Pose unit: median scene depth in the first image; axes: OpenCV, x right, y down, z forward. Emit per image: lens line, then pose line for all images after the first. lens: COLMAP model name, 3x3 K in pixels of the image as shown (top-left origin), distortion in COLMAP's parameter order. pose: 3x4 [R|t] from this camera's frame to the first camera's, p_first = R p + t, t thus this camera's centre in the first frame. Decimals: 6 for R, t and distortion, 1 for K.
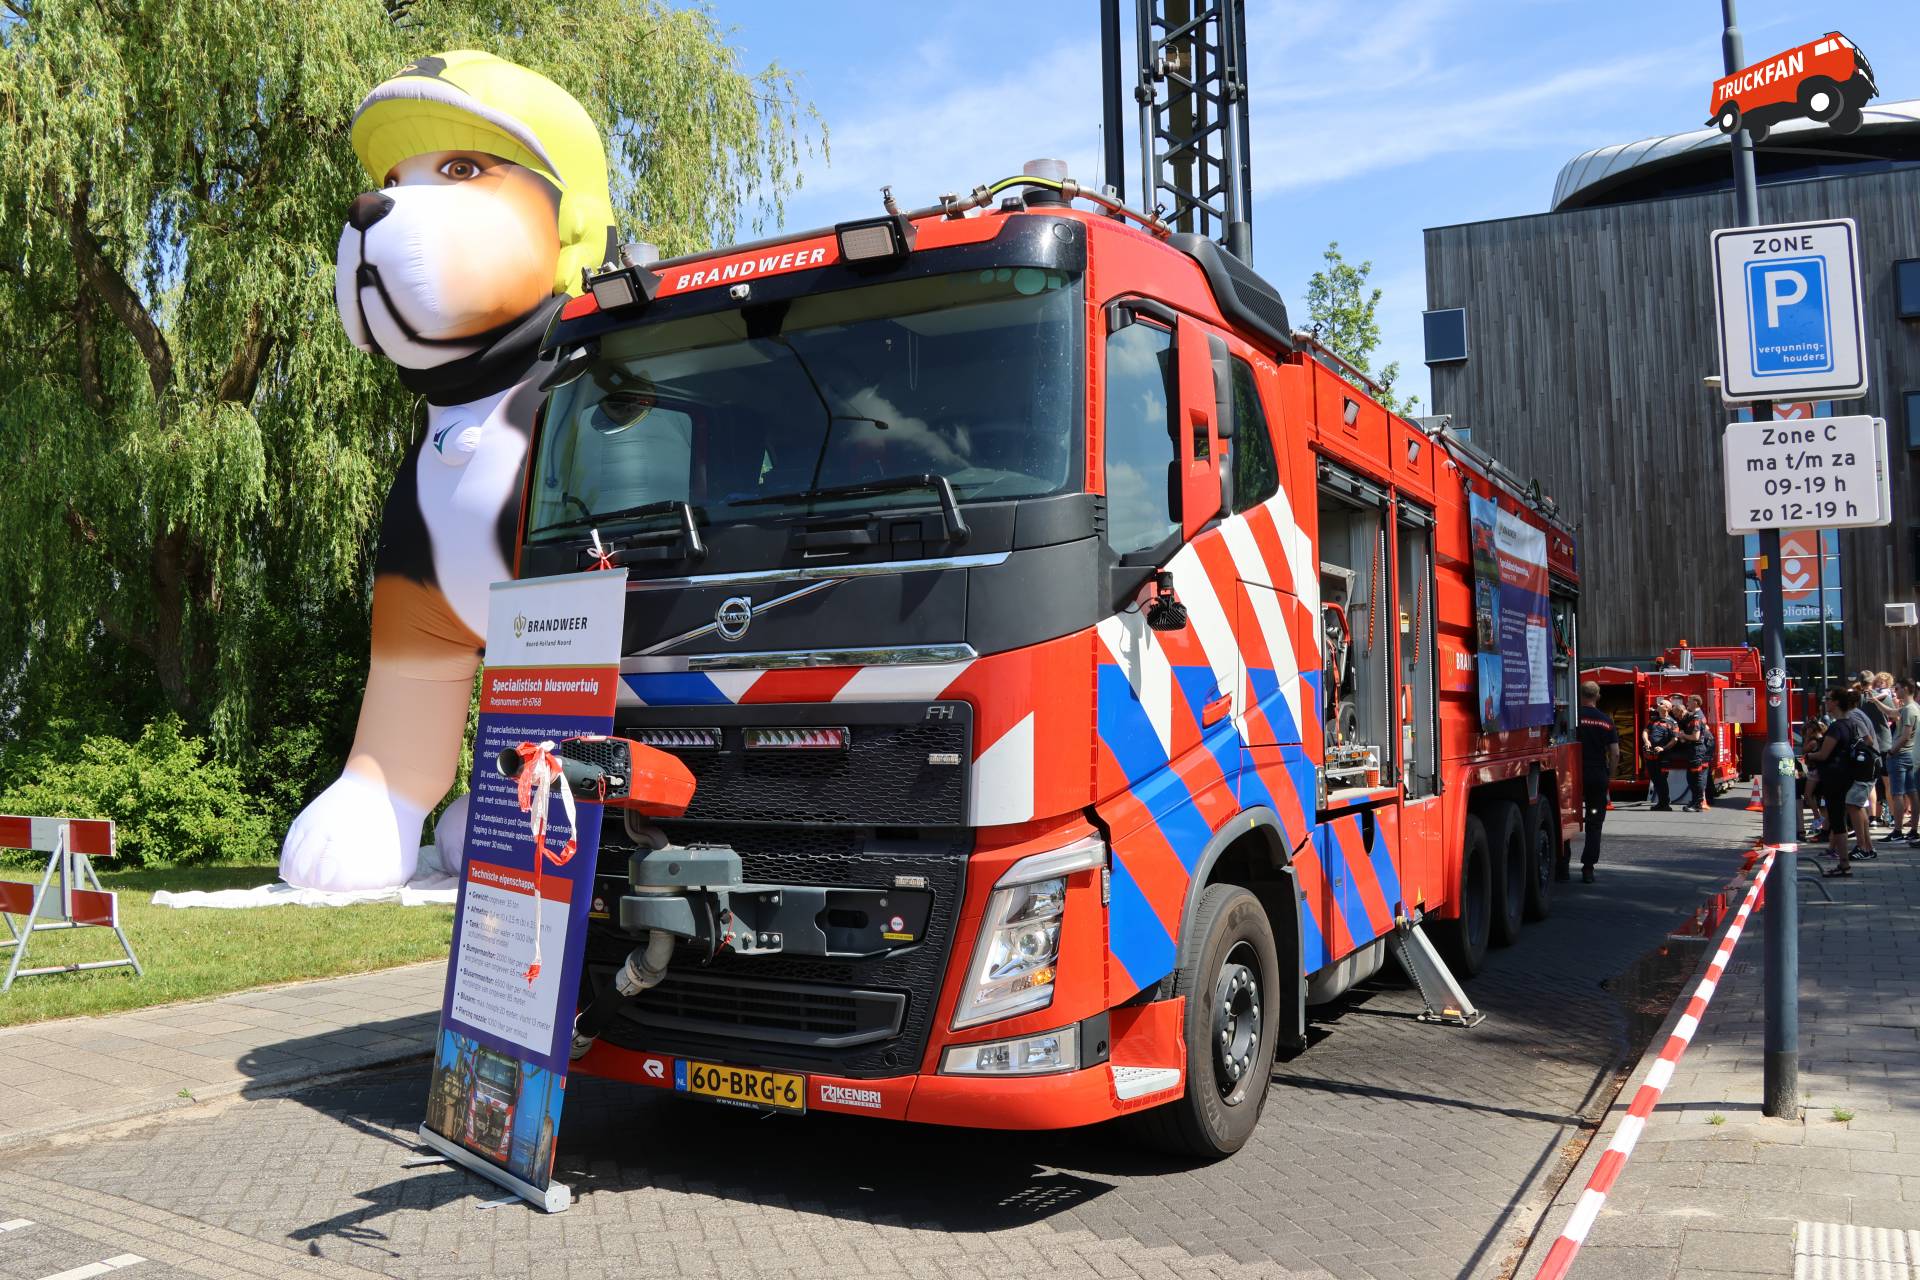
lens RADIAL K [[1612.4, 0, 974.5], [0, 1612.4, 644.6], [0, 0, 1]] dist [-0.211611, 0.112098]
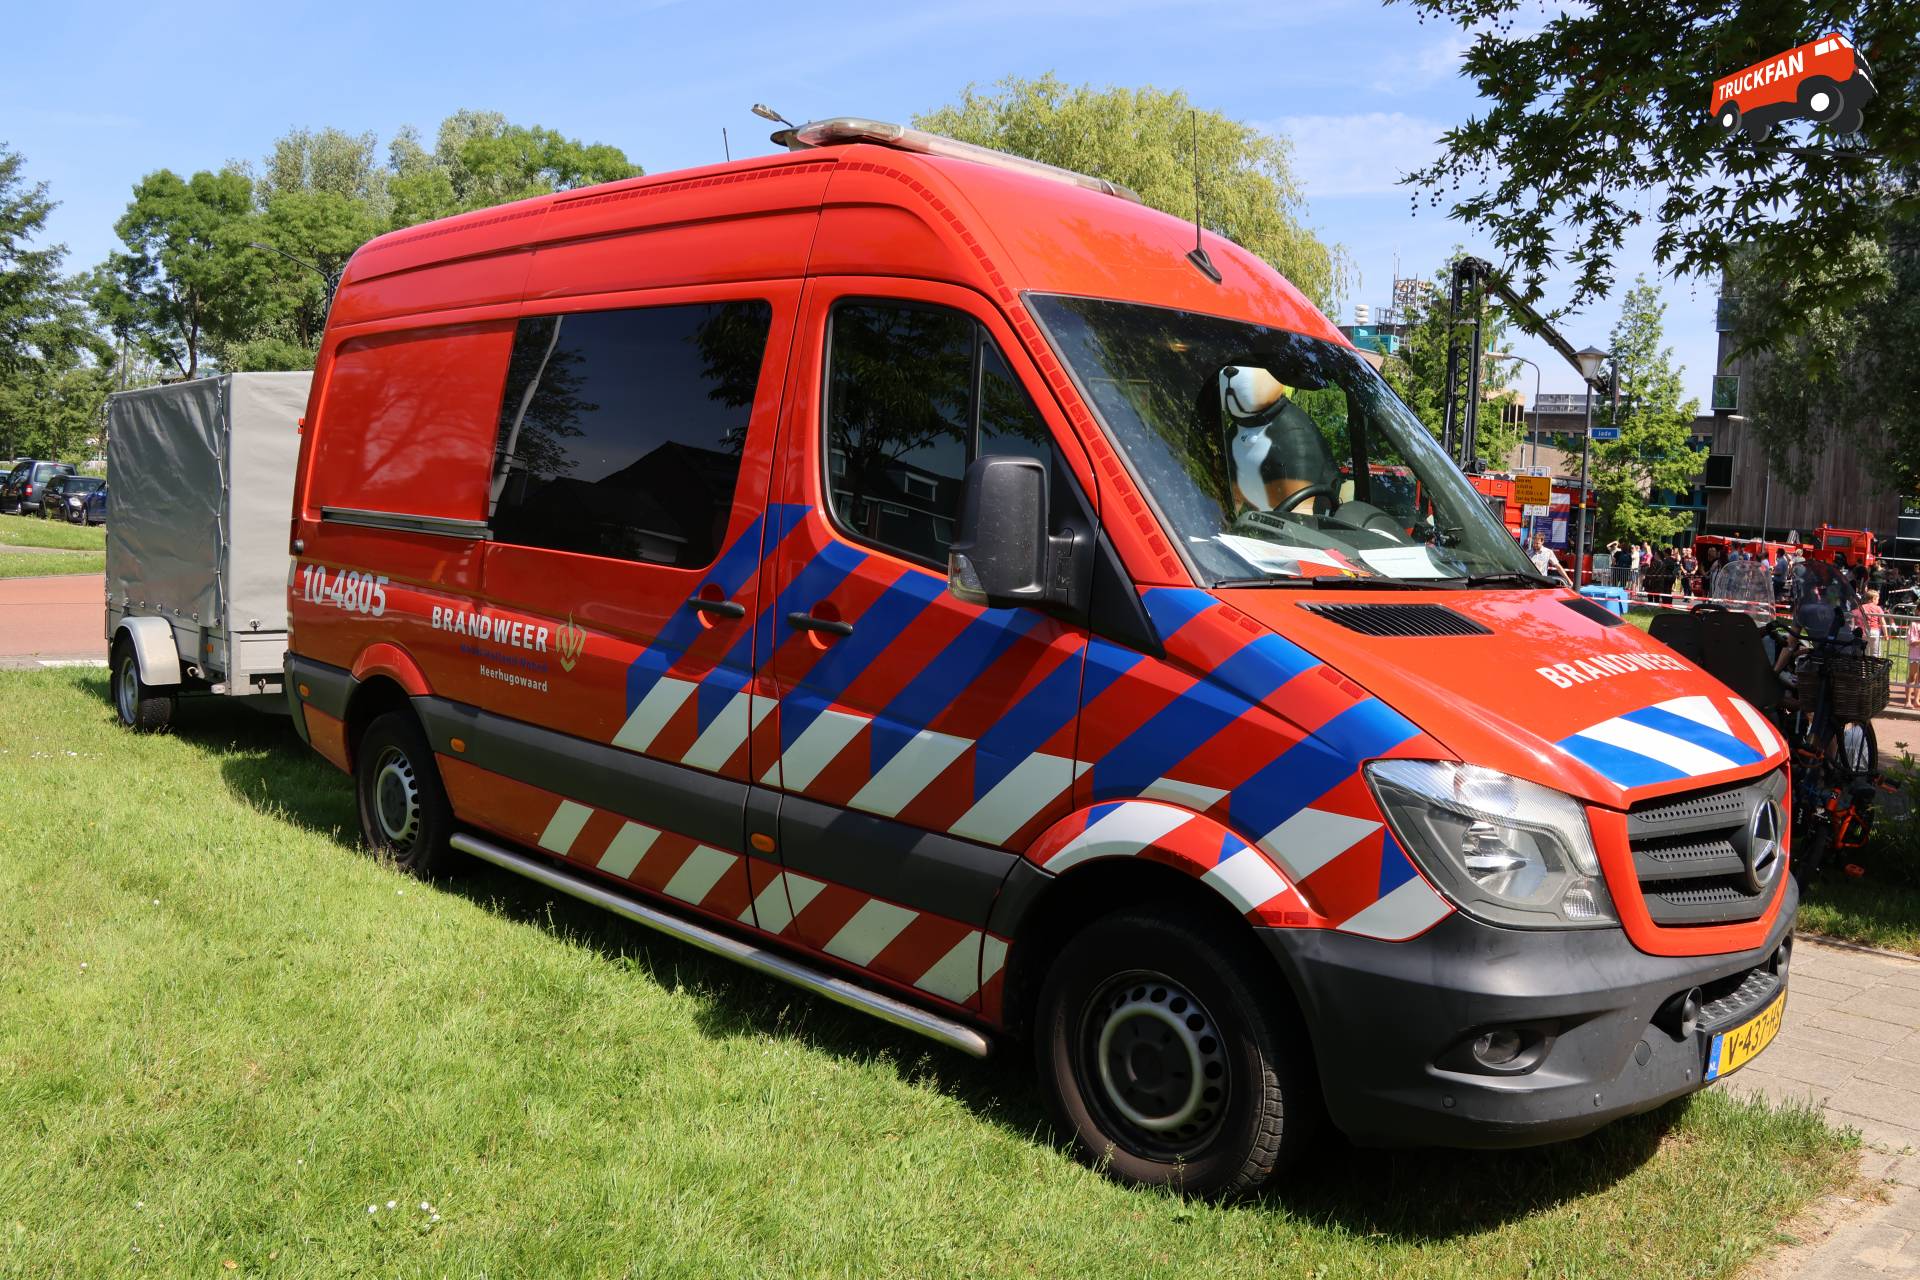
lens RADIAL K [[1612.4, 0, 974.5], [0, 1612.4, 644.6], [0, 0, 1]] dist [-0.211611, 0.112098]
pose [[0.960164, 0.096167, -0.262369, 0.023913], [-0.060301, 0.988101, 0.141496, -0.106023], [0.272854, -0.120038, 0.954537, -1.735111]]
